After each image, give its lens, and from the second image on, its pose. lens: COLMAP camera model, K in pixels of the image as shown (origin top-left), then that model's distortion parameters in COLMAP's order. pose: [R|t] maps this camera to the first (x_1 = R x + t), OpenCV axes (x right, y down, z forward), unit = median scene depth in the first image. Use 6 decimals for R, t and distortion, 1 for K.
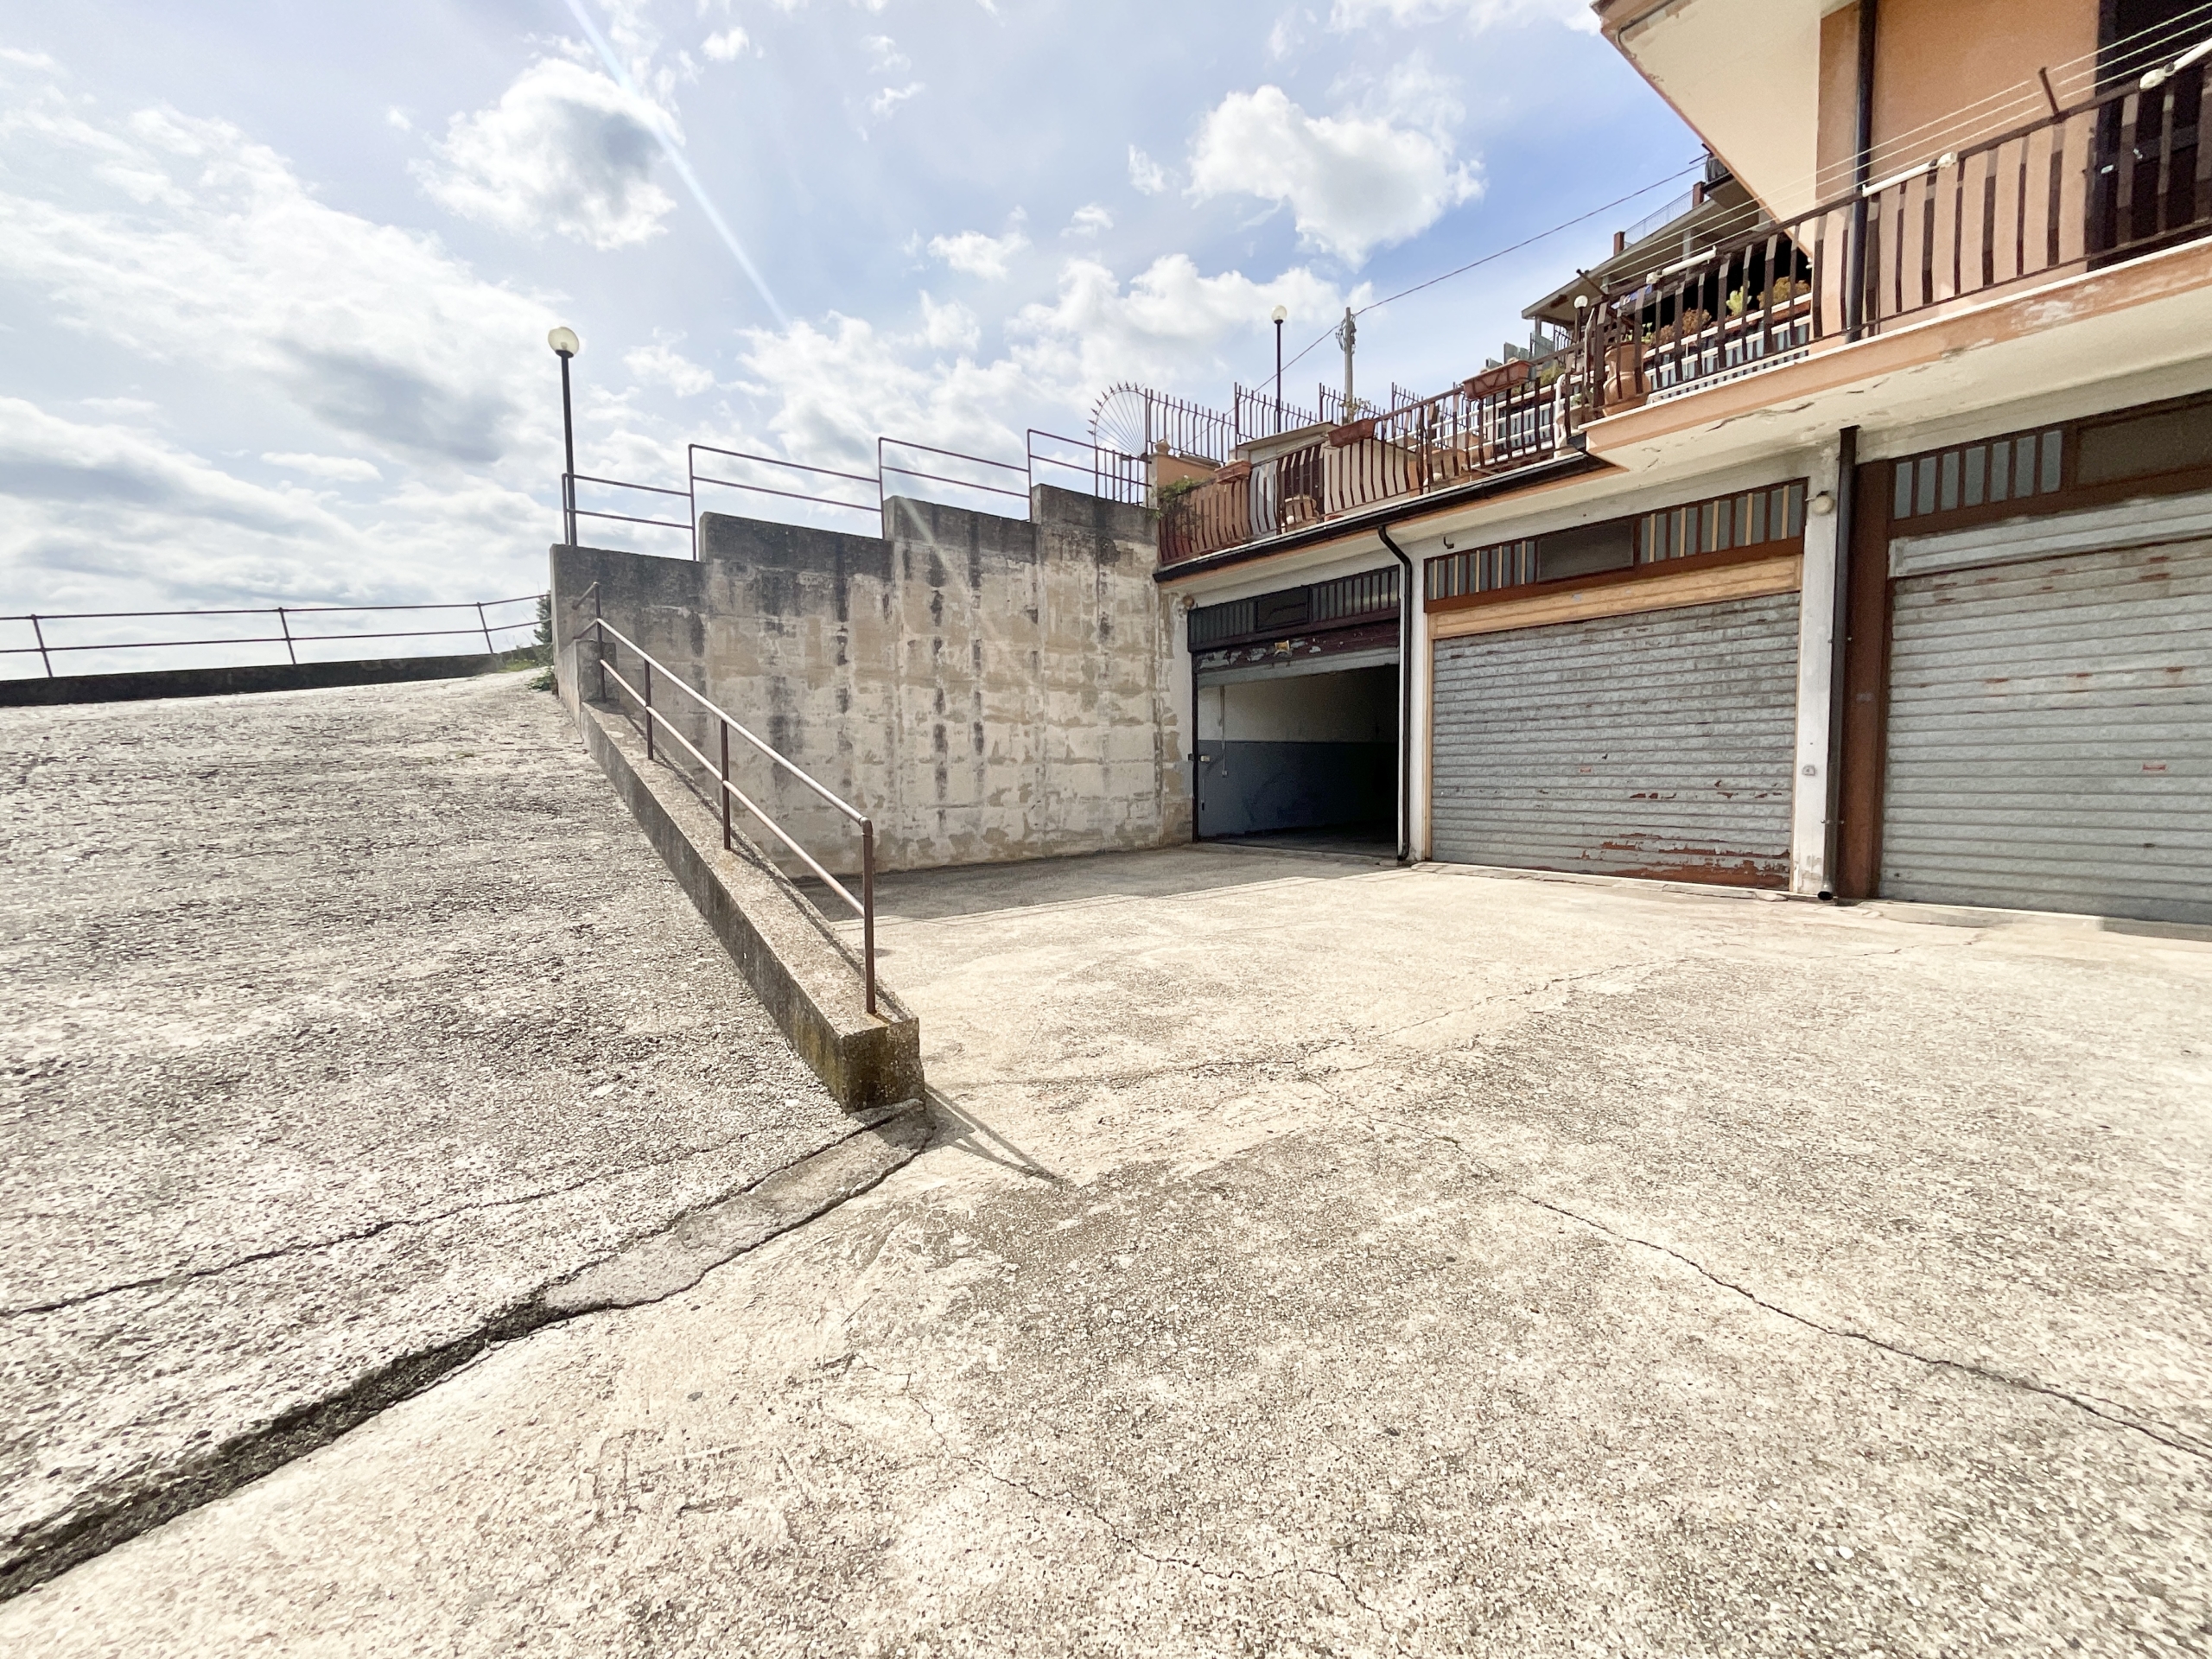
lens RADIAL K [[896.7, 0, 1109.5], [0, 896.7, 828.3], [0, 0, 1]] dist [-0.002329, -0.000110]
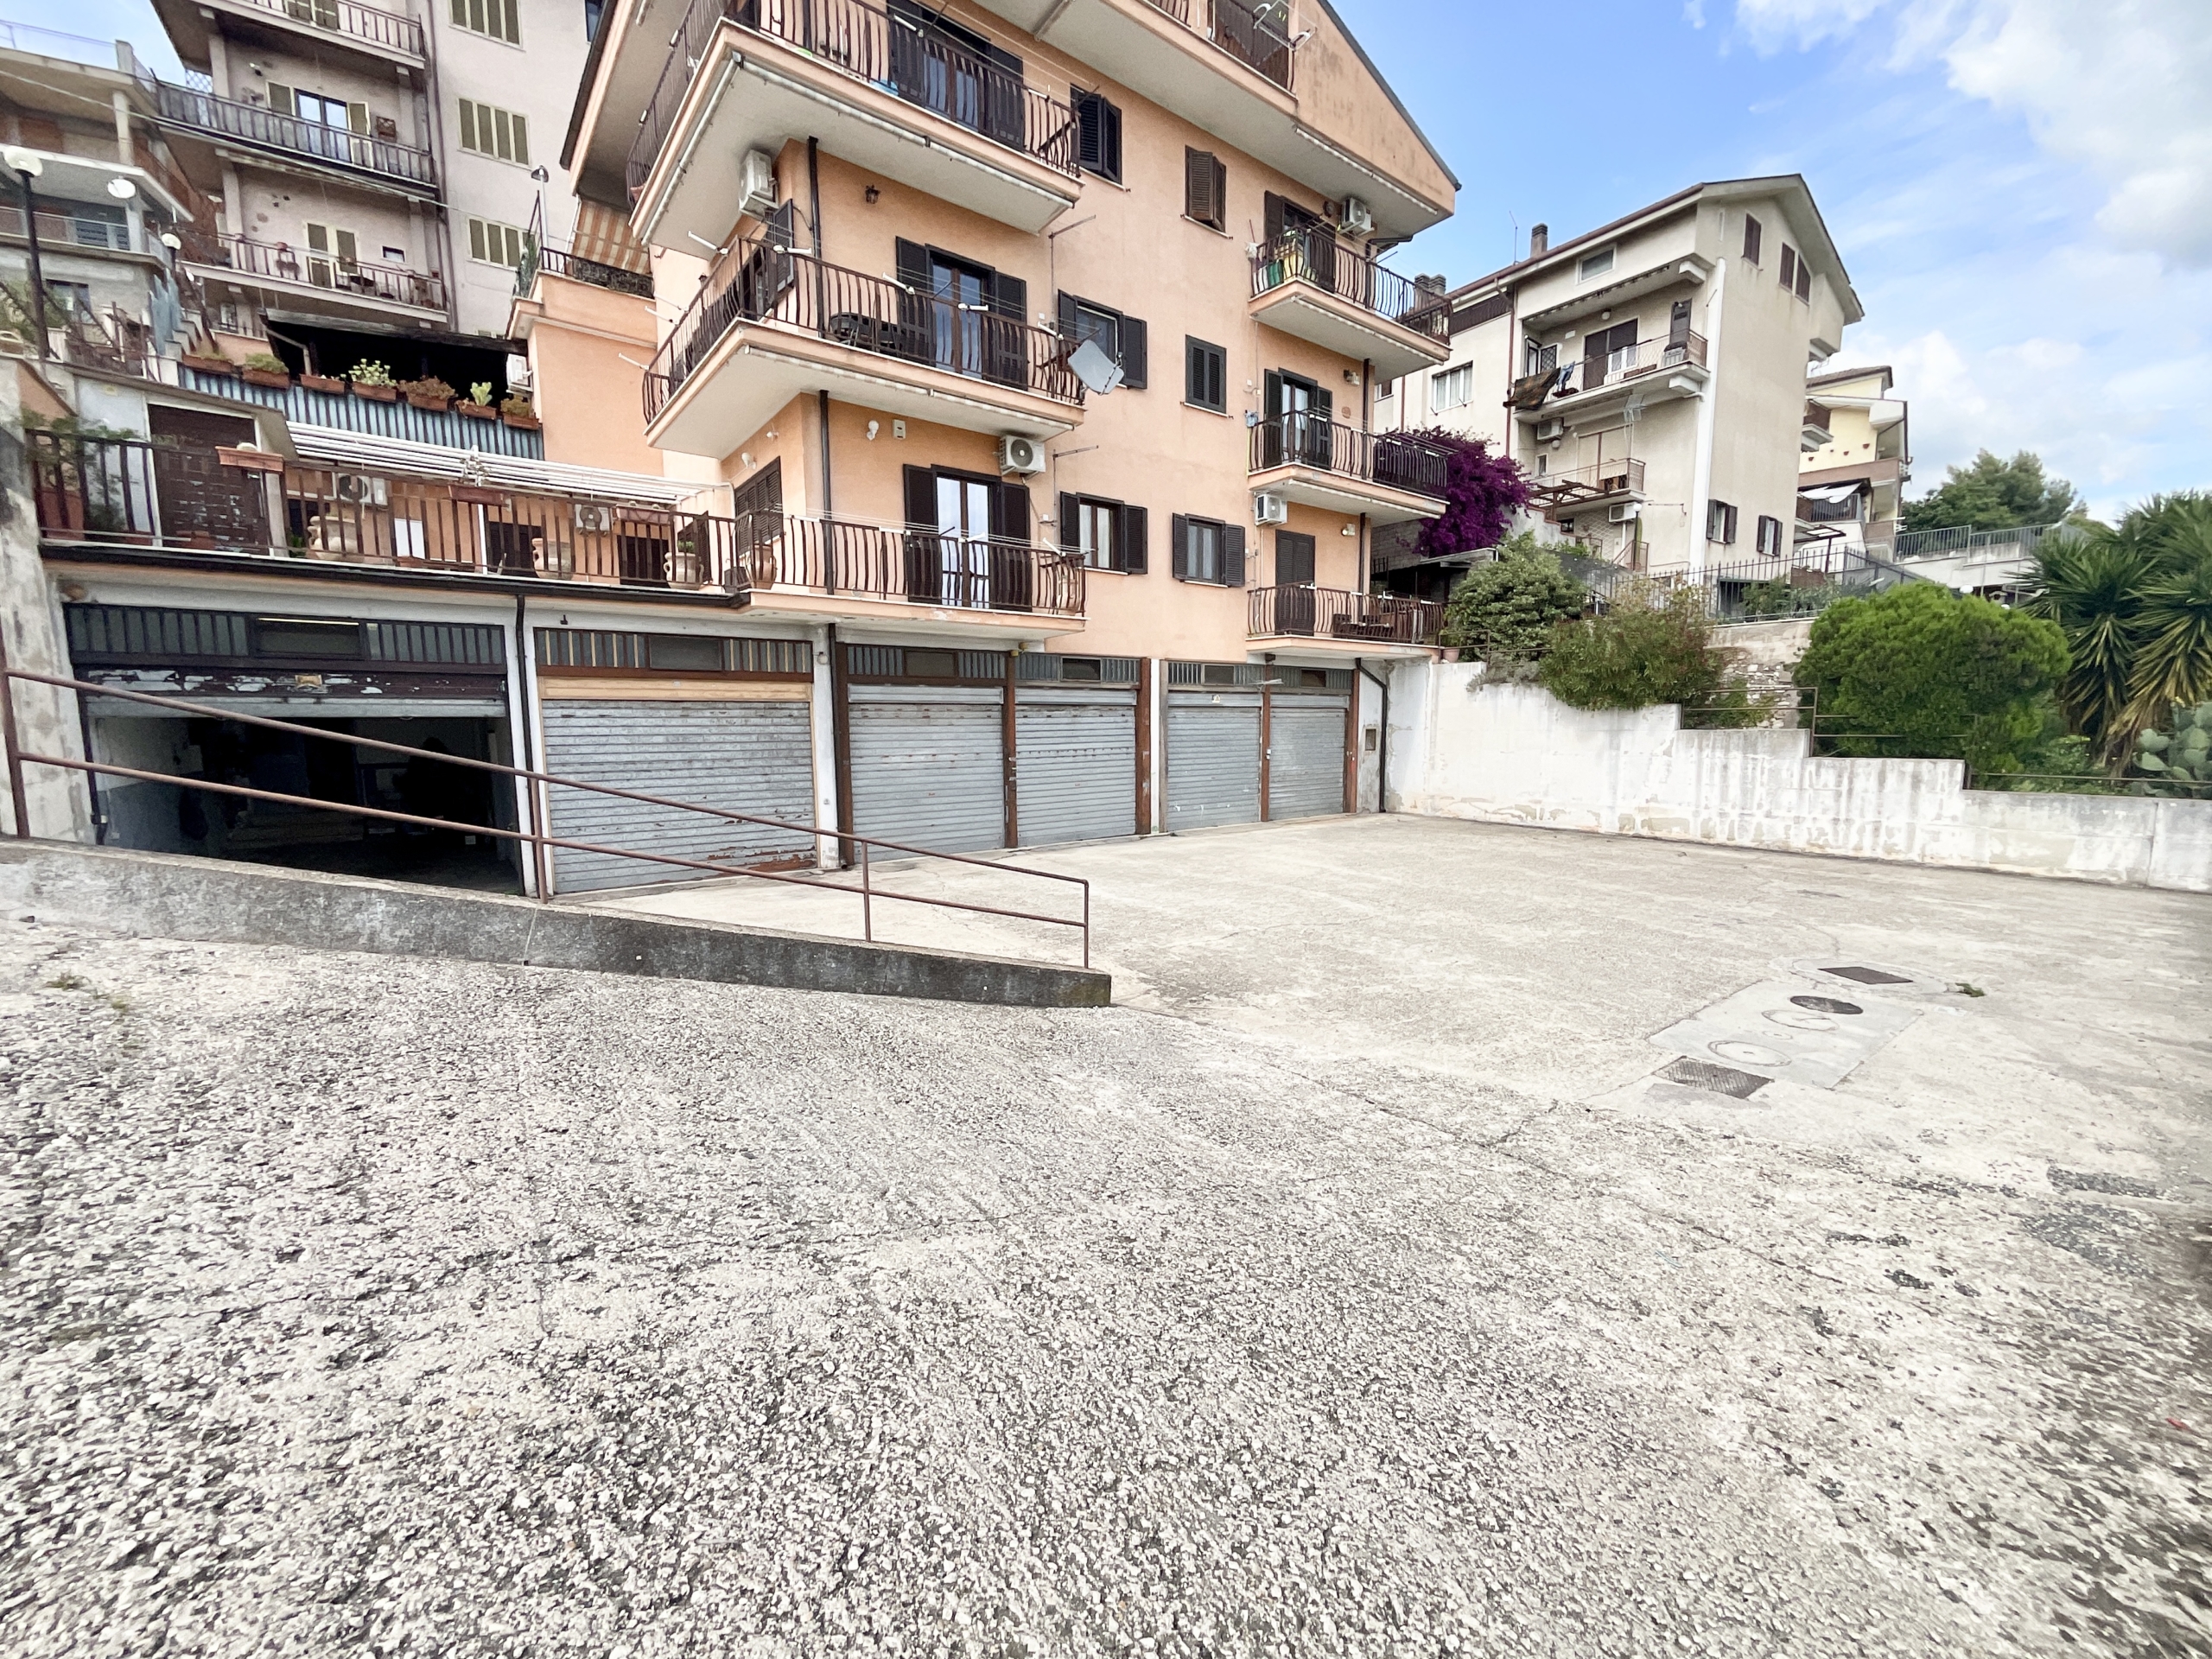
lens RADIAL K [[896.7, 0, 1109.5], [0, 896.7, 828.3], [0, 0, 1]] dist [-0.002329, -0.000110]
pose [[-0.004403, -0.101529, 0.994823, -0.759312], [0.071816, 0.992232, 0.101582, -0.110359], [-0.997408, 0.071891, 0.002923, 0.294449]]
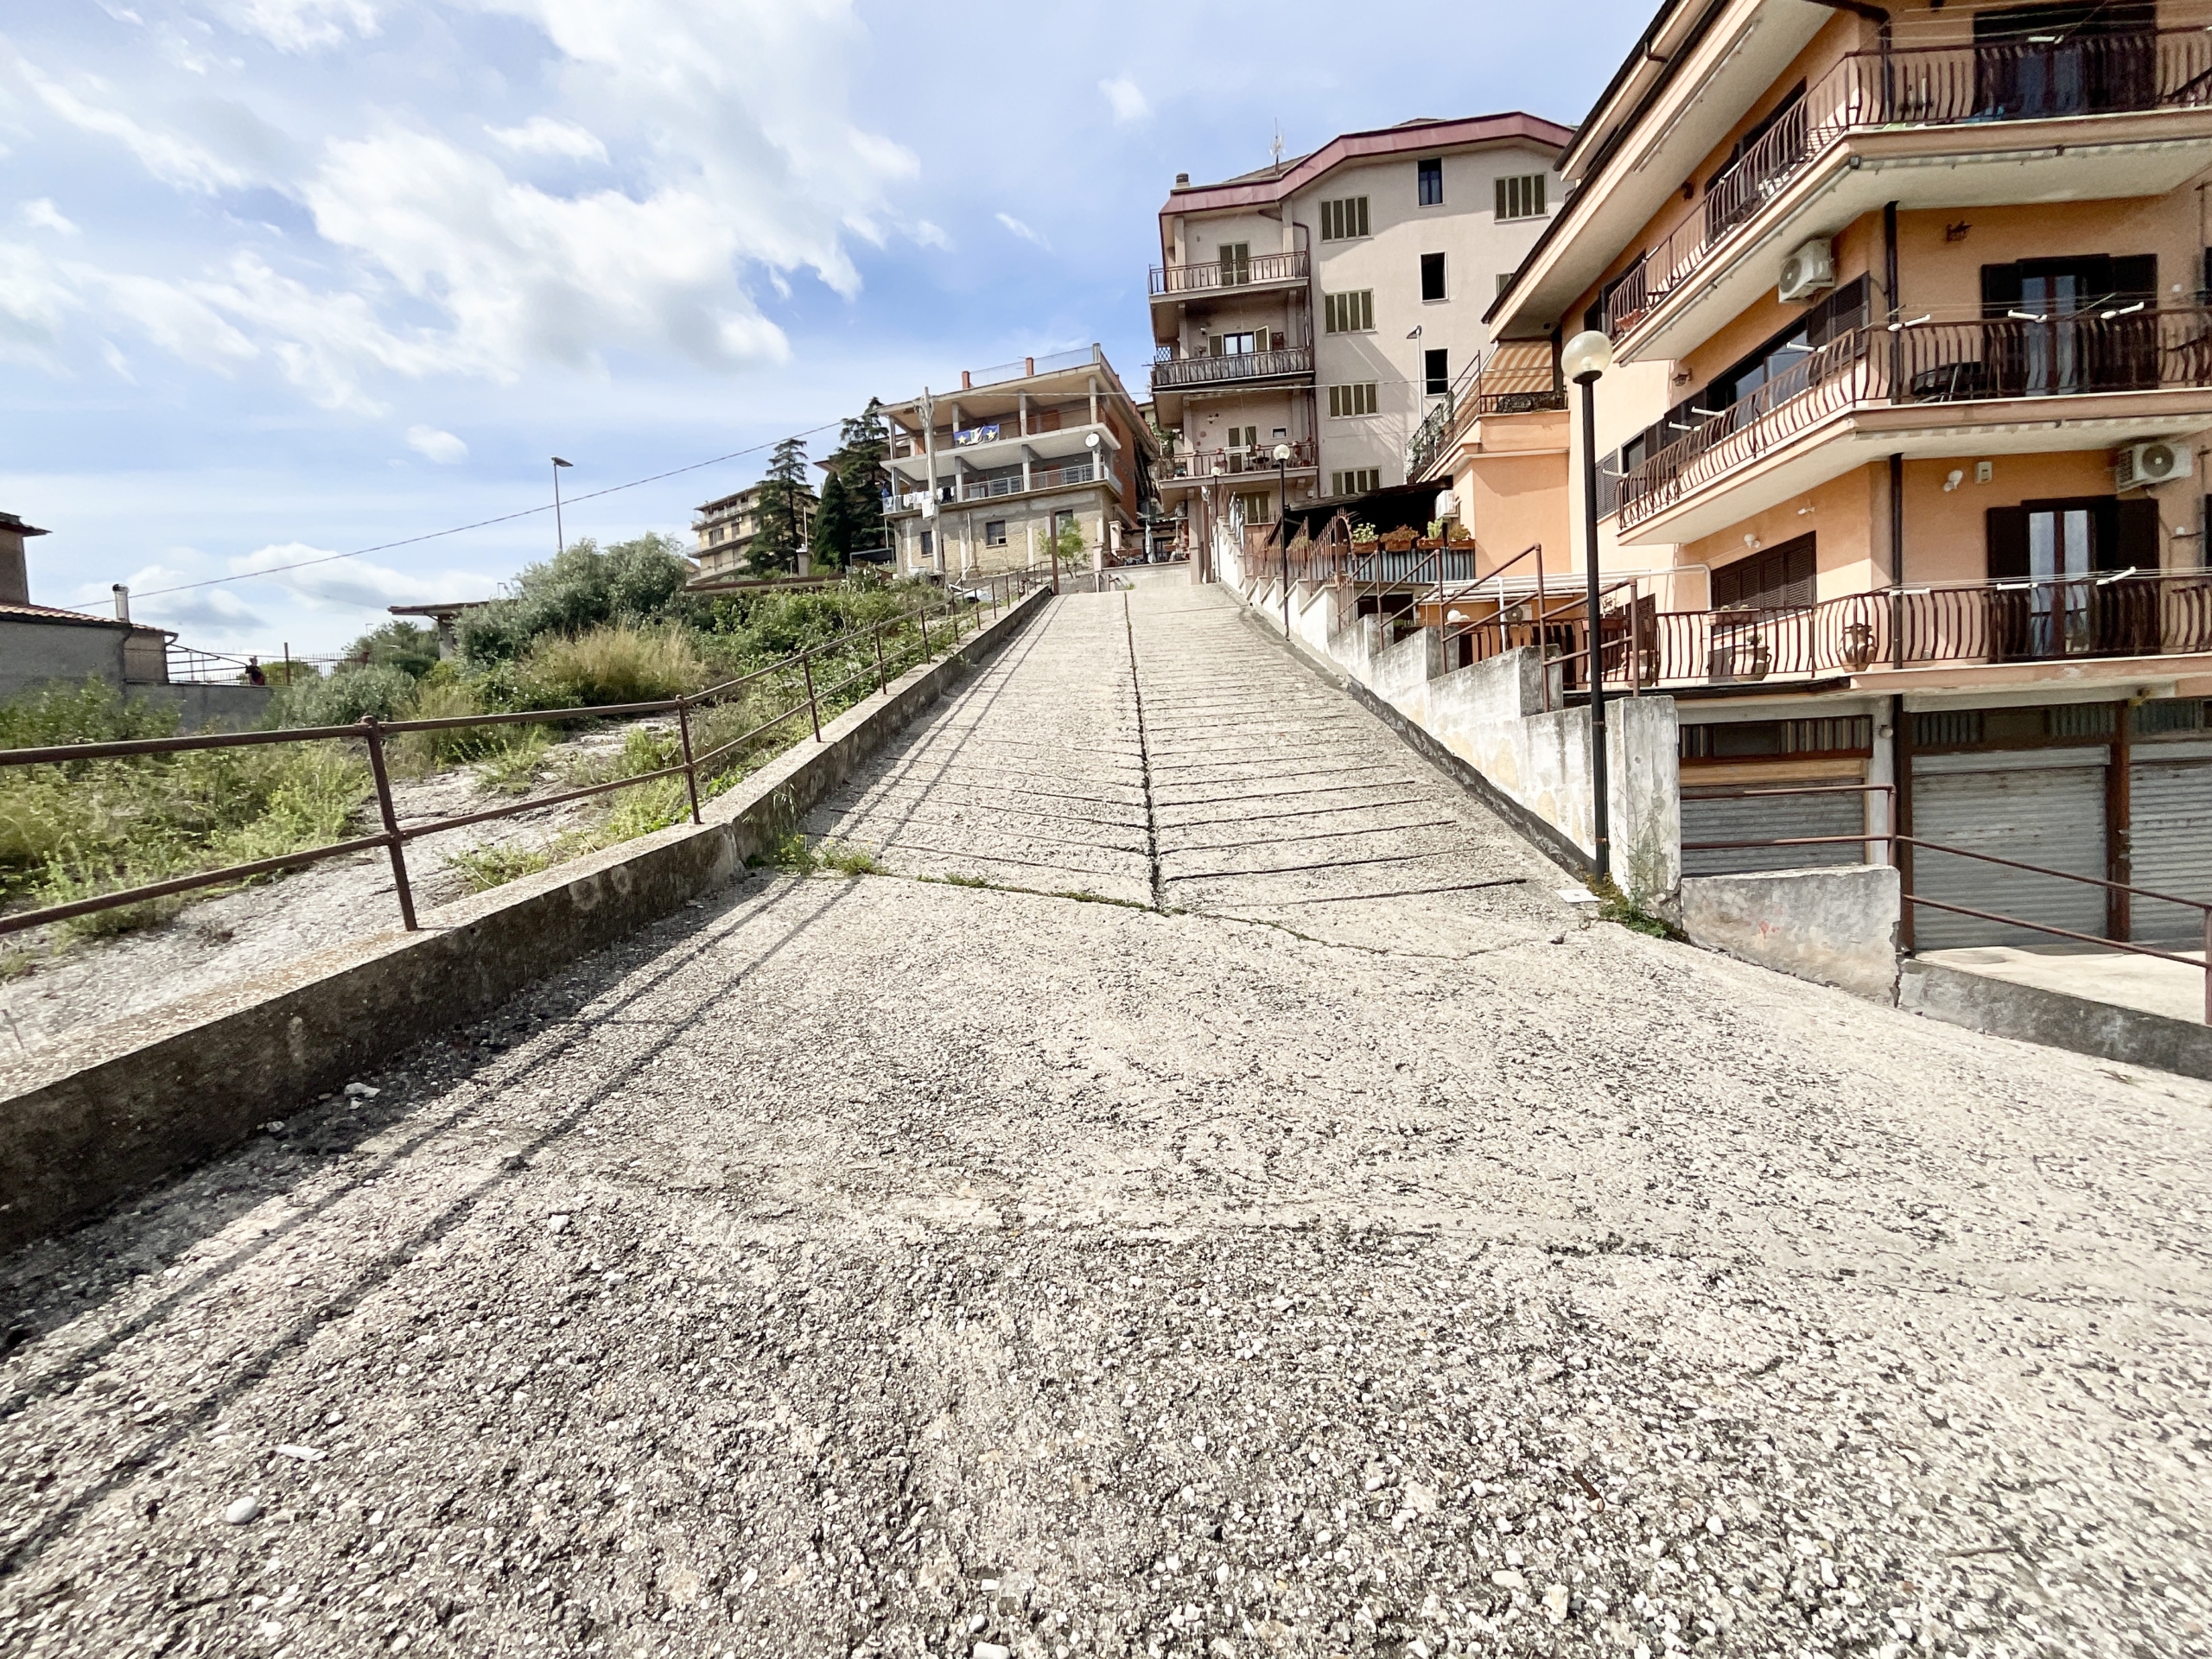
lens RADIAL K [[896.6, 0, 1110.9], [0, 896.6, 825.7], [0, 0, 1]] dist [-0.000018, -0.000284]
pose [[0.635544, -0.049031, 0.770506, -1.066764], [0.092747, 0.995603, -0.013146, -0.205590], [-0.766474, 0.079817, 0.637297, 0.733582]]
